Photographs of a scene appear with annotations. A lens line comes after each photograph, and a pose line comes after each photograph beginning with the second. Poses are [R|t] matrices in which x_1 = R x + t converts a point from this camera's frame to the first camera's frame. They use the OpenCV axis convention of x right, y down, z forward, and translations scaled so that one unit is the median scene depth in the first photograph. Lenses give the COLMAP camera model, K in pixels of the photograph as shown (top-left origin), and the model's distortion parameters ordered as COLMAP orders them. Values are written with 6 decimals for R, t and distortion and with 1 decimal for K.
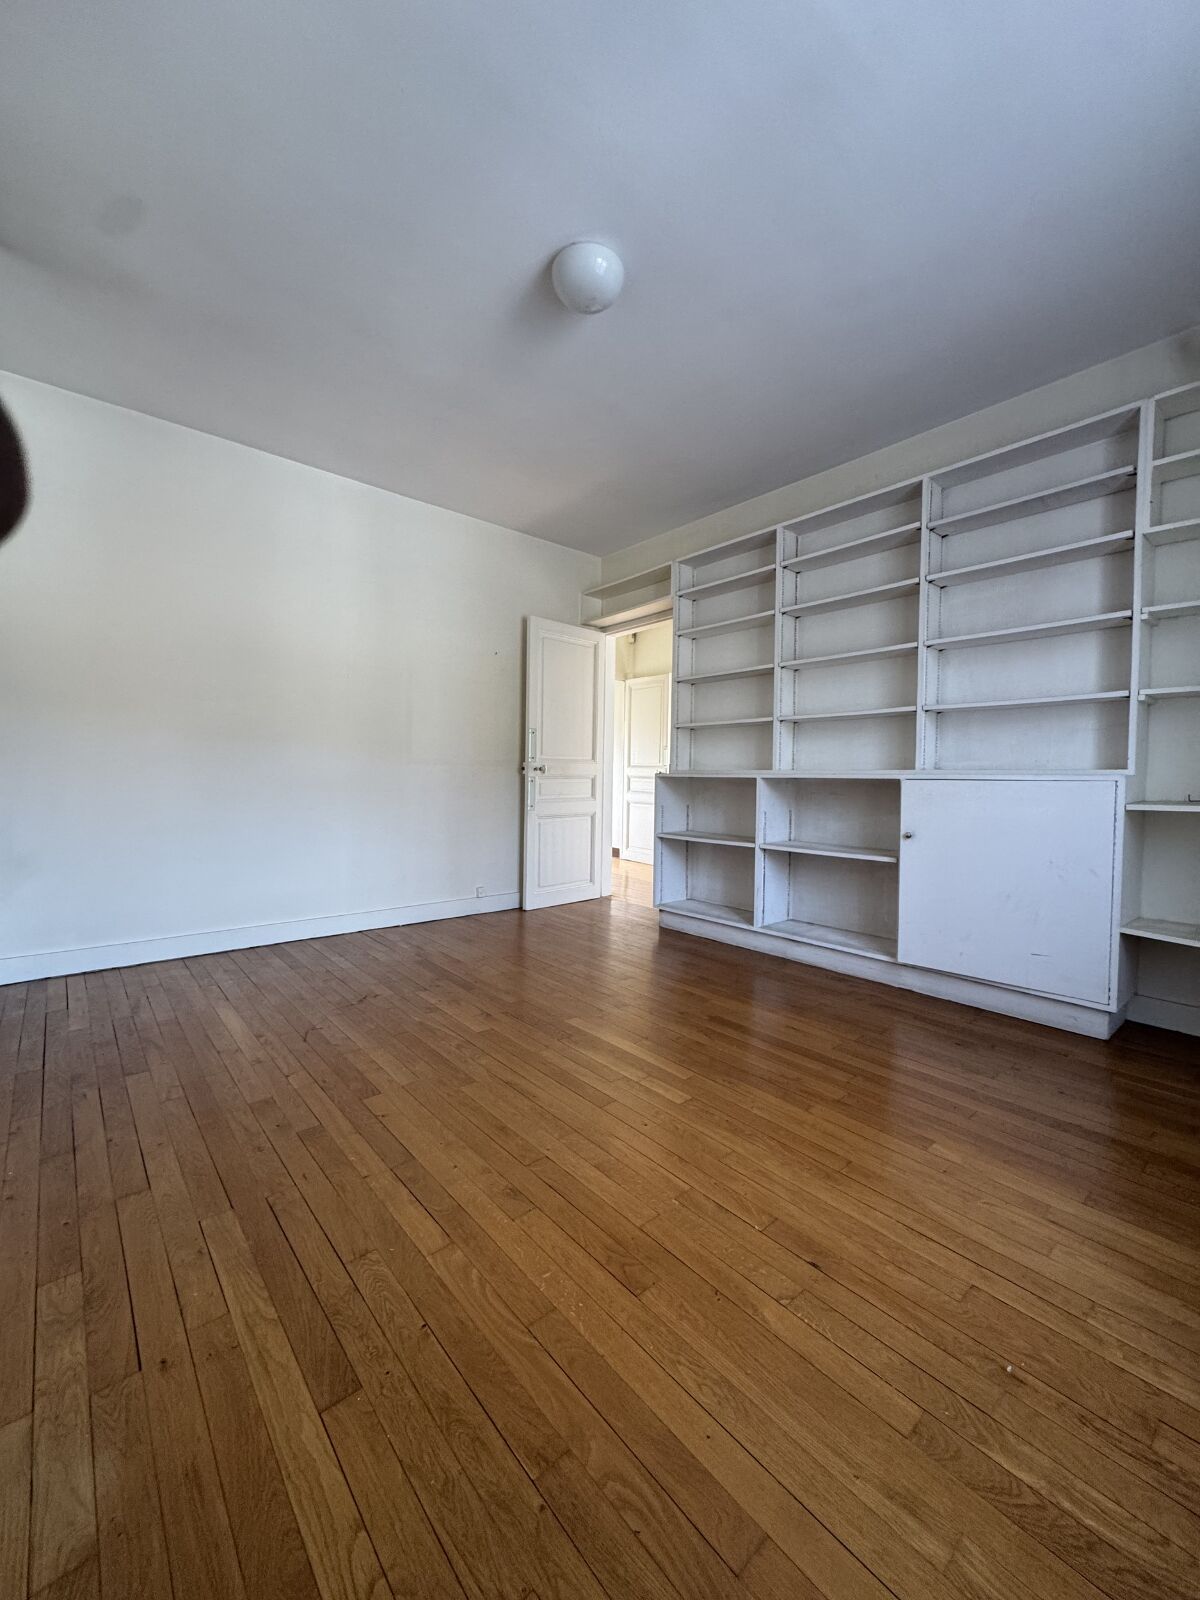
lens RADIAL K [[635.9, 0, 604.7], [0, 635.9, 798.8], [0, 0, 1]] dist [-0.002566, -0.000770]
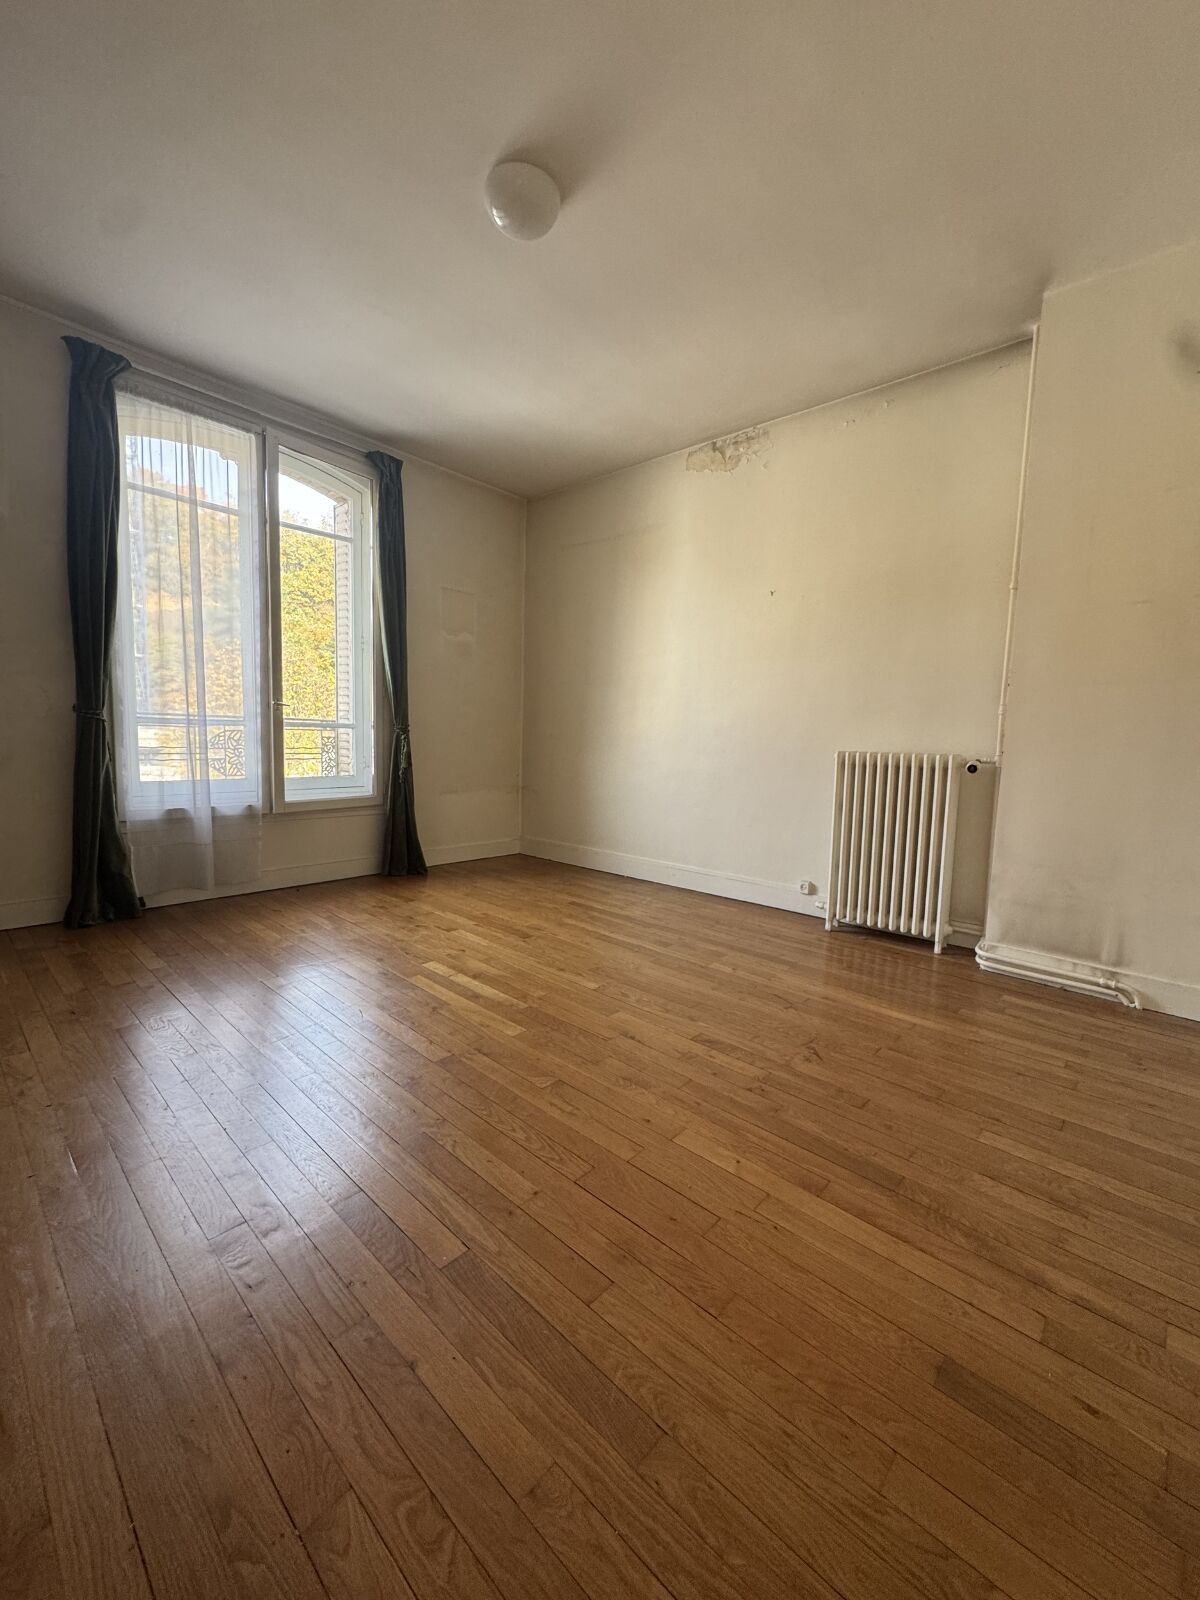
lens RADIAL K [[635.9, 0, 602.7], [0, 635.9, 798.6], [0, 0, 1]] dist [-0.002566, -0.000770]
pose [[-0.991623, -0.030389, -0.125538, -0.046073], [-0.047855, 0.989198, 0.138554, -0.061212], [0.119971, 0.143401, -0.982366, 1.744988]]
